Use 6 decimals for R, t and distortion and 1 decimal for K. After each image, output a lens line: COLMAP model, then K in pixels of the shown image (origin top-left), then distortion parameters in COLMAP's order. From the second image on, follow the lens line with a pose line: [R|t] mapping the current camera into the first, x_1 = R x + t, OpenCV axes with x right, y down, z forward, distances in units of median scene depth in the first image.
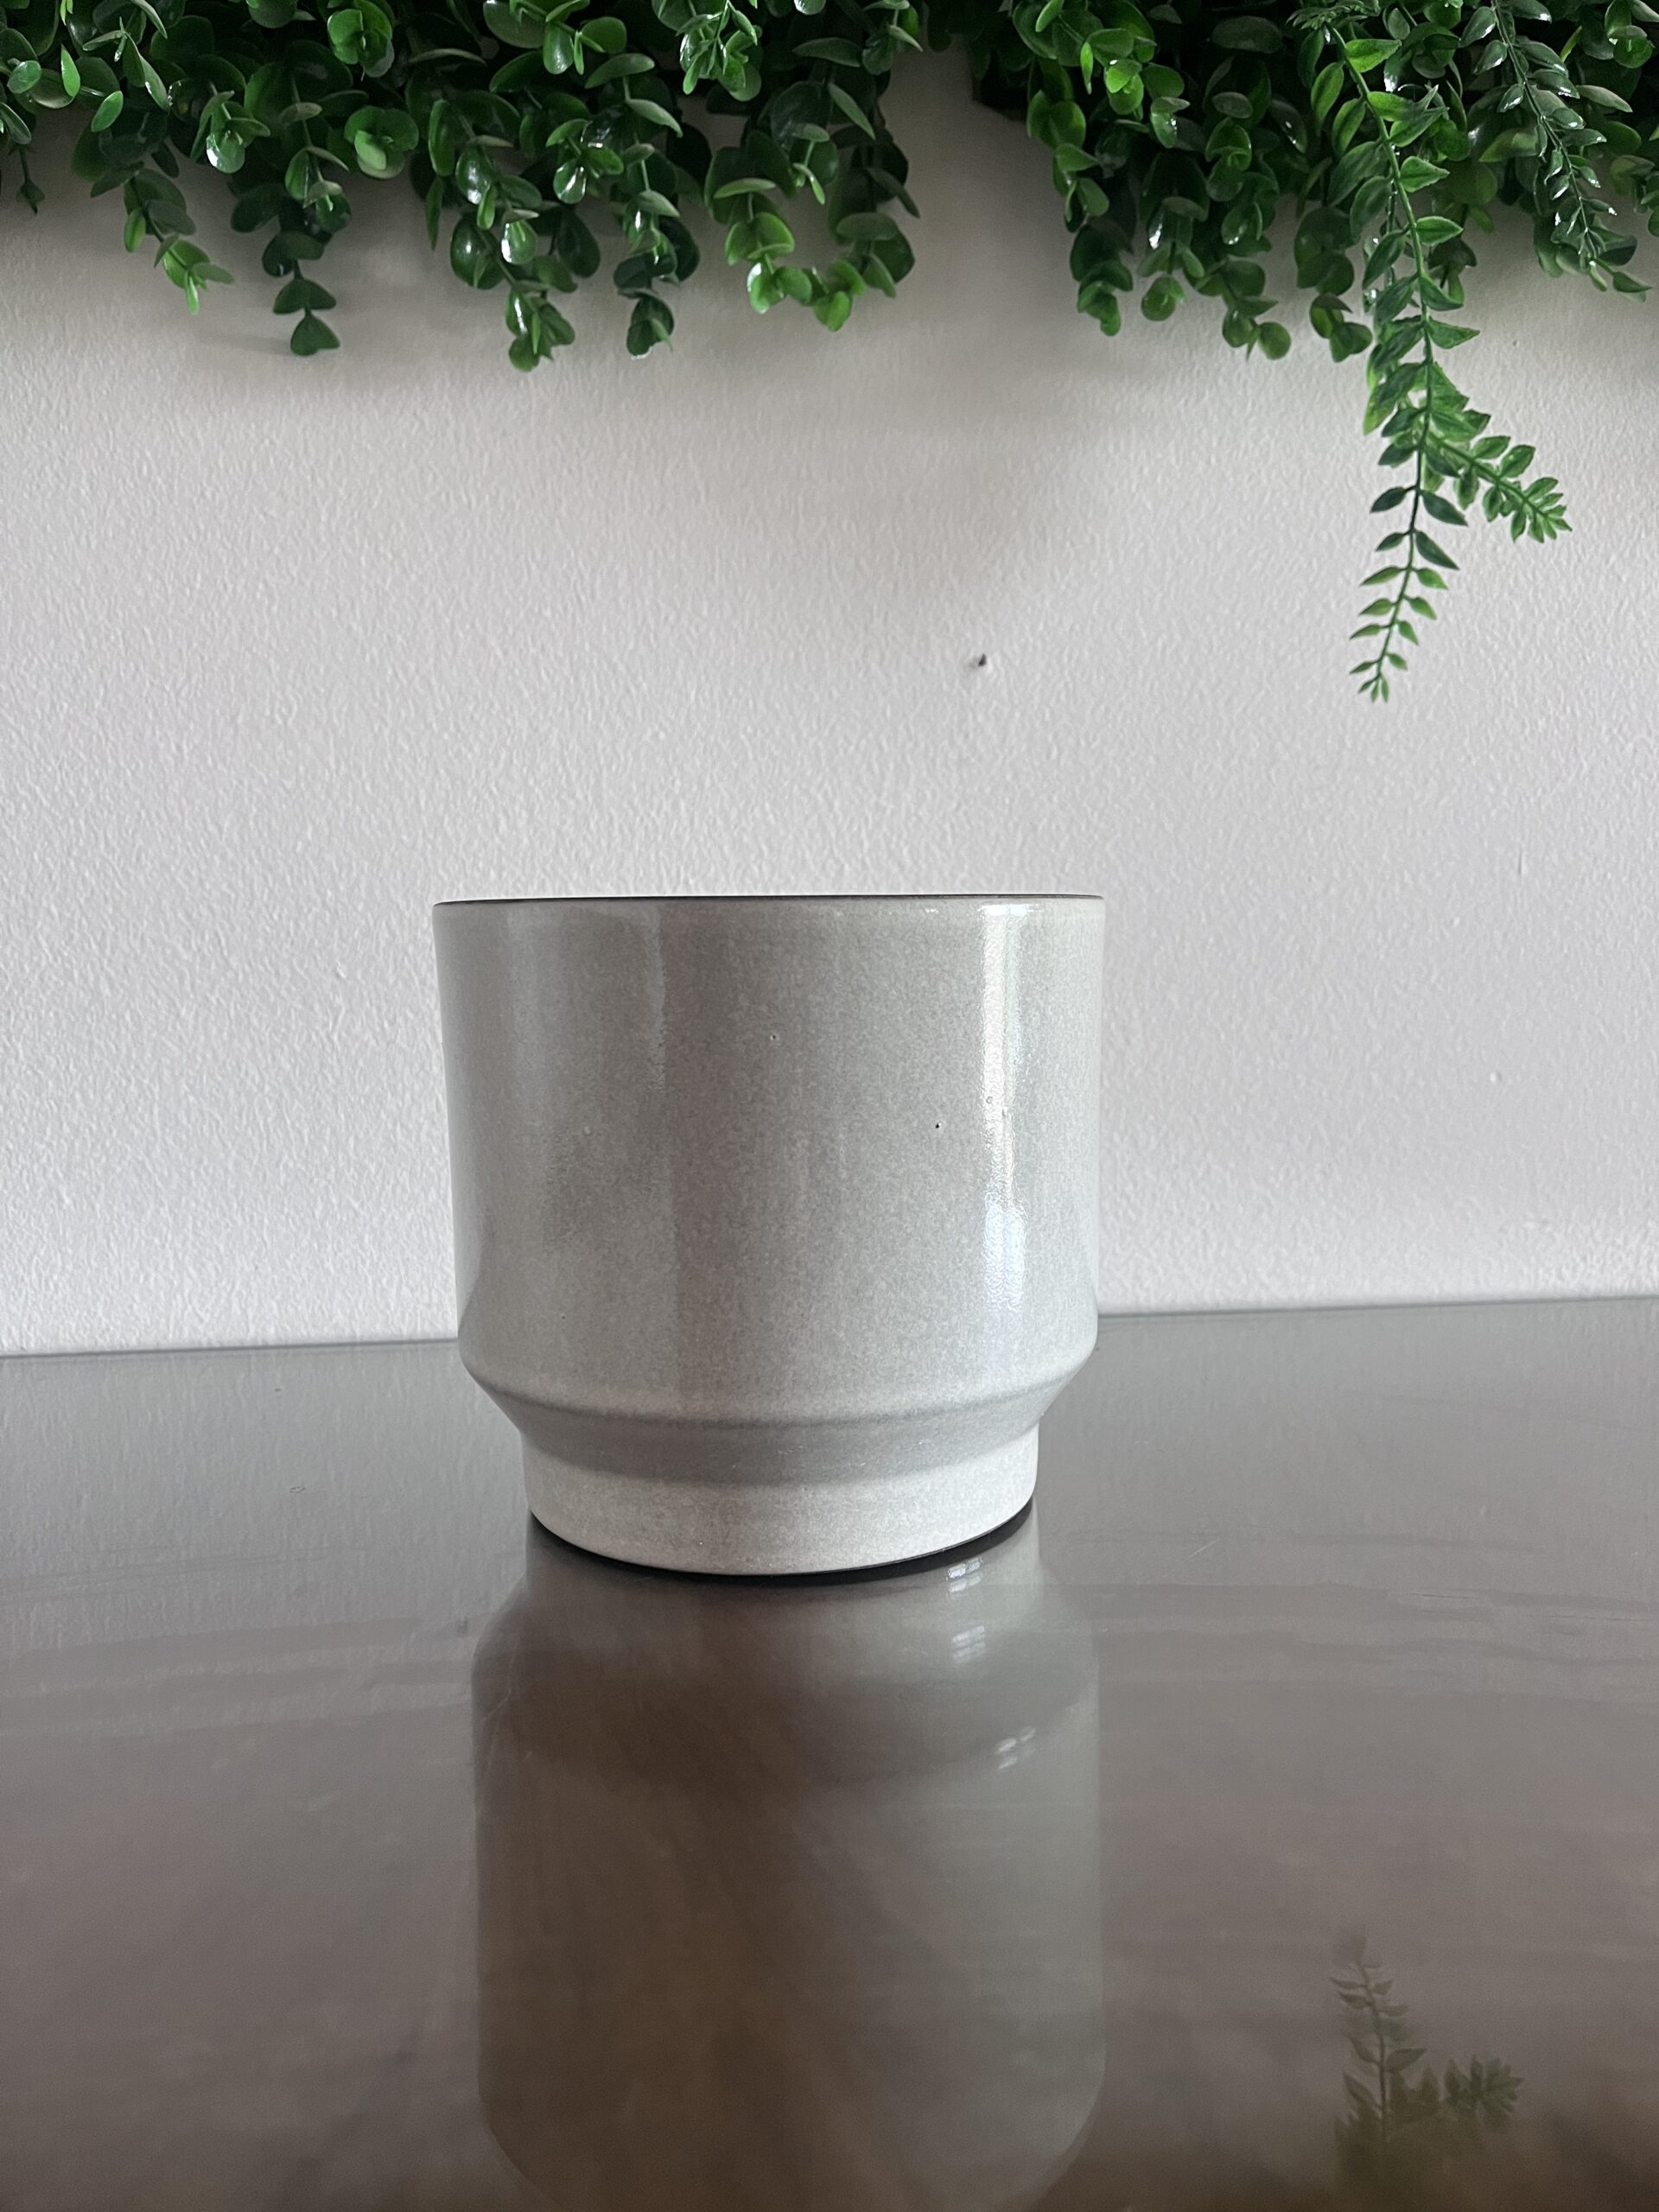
lens RADIAL K [[1745.1, 0, 833.9], [0, 1745.1, 1107.2], [0, 0, 1]] dist [0.039770, -0.065077]
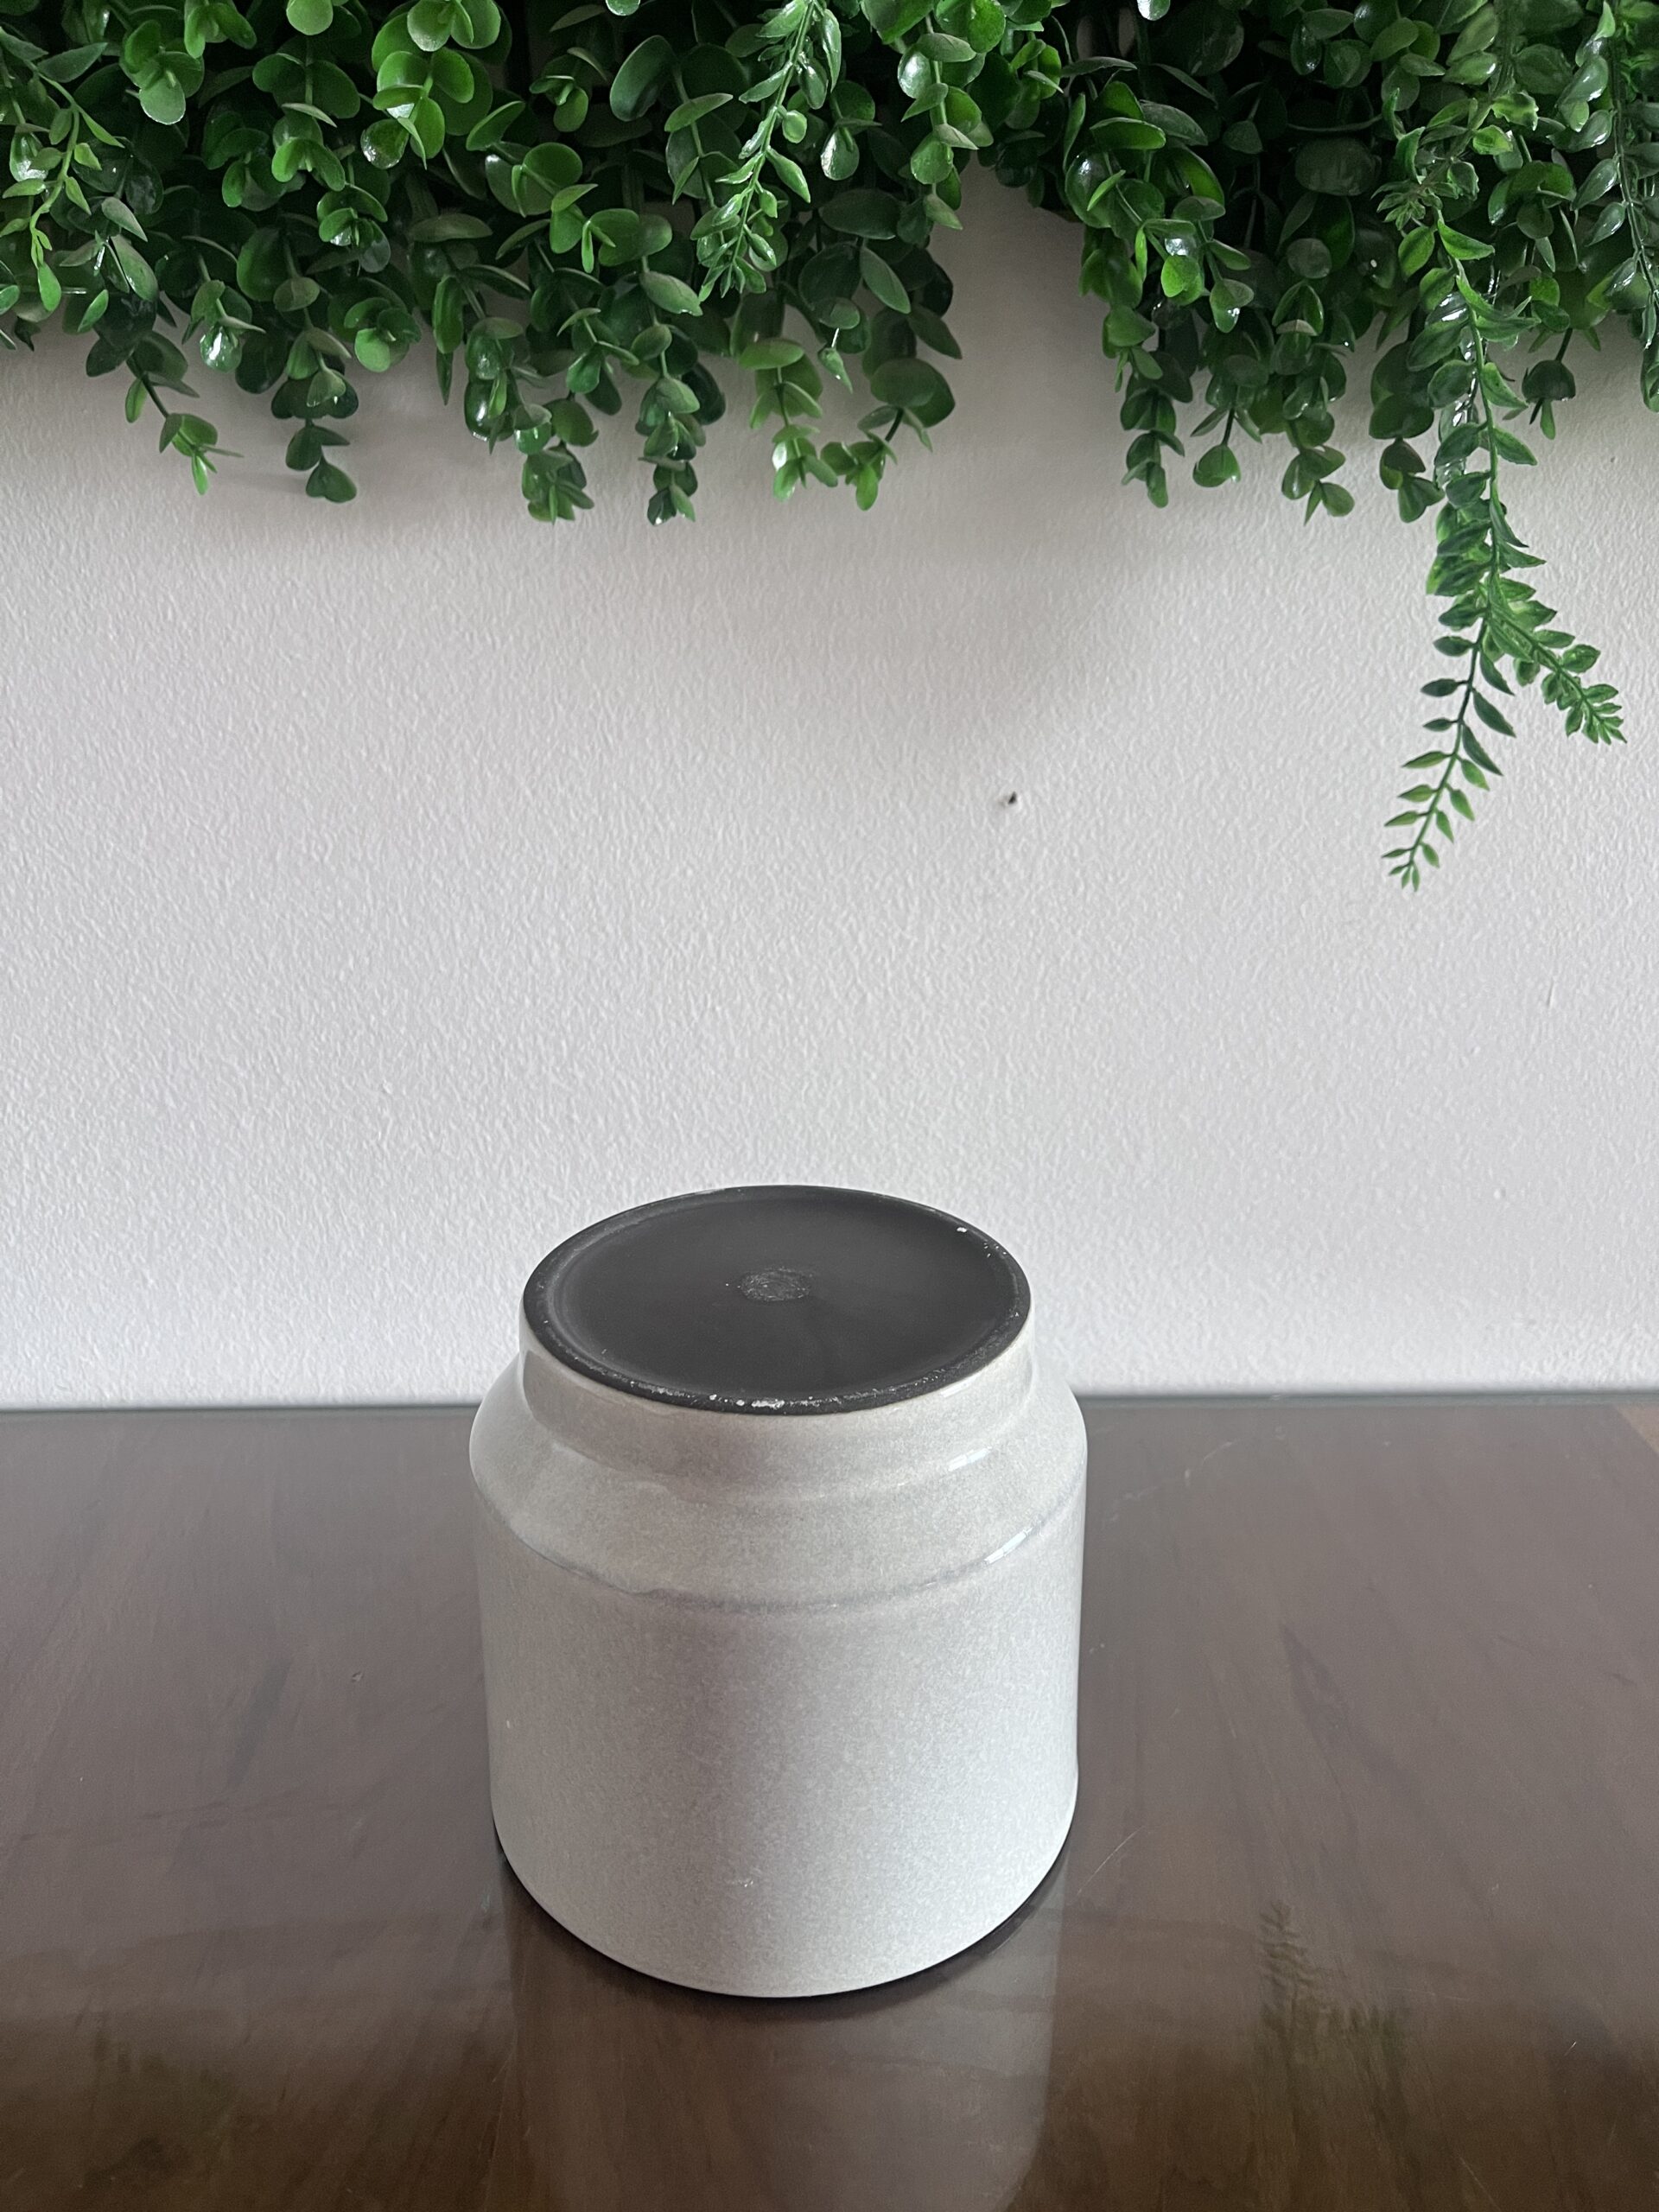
lens RADIAL K [[1745.1, 0, 824.7], [0, 1745.1, 1119.1], [0, 0, 1]] dist [0.039770, -0.065077]
pose [[0.997505, 0.039770, -0.058330, 0.044328], [-0.023058, 0.964449, 0.263259, -0.342745], [0.066727, -0.261258, 0.962960, -0.004287]]
